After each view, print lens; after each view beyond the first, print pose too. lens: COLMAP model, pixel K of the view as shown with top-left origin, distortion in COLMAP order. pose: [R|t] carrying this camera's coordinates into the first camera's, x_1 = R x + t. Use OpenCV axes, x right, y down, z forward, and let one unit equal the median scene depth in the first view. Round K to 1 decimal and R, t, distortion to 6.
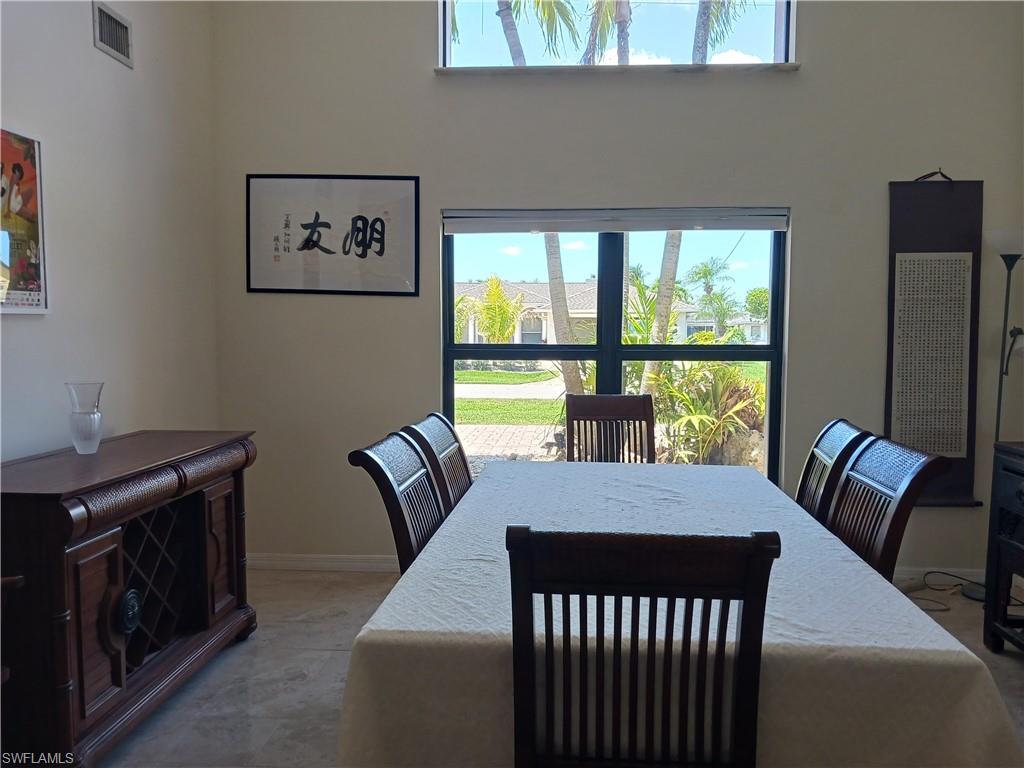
lens RADIAL K [[807.2, 0, 518.2], [0, 807.2, 400.6], [0, 0, 1]] dist [0.099743, -0.155668]
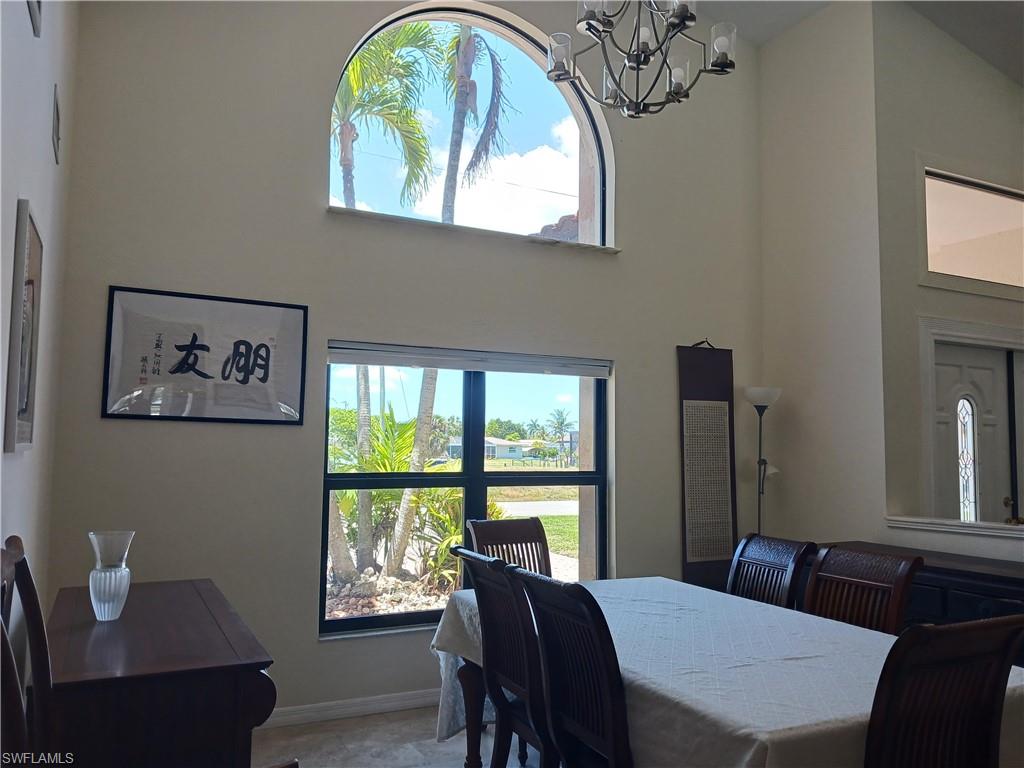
lens RADIAL K [[812.4, 0, 509.7], [0, 812.4, 397.8], [0, 0, 1]] dist [0.072799, -0.224534]
pose [[0.868161, 0.034865, 0.495057, -0.393914], [0.037516, 0.990065, -0.135517, -0.019576], [-0.494863, 0.136223, 0.858227, 0.034389]]
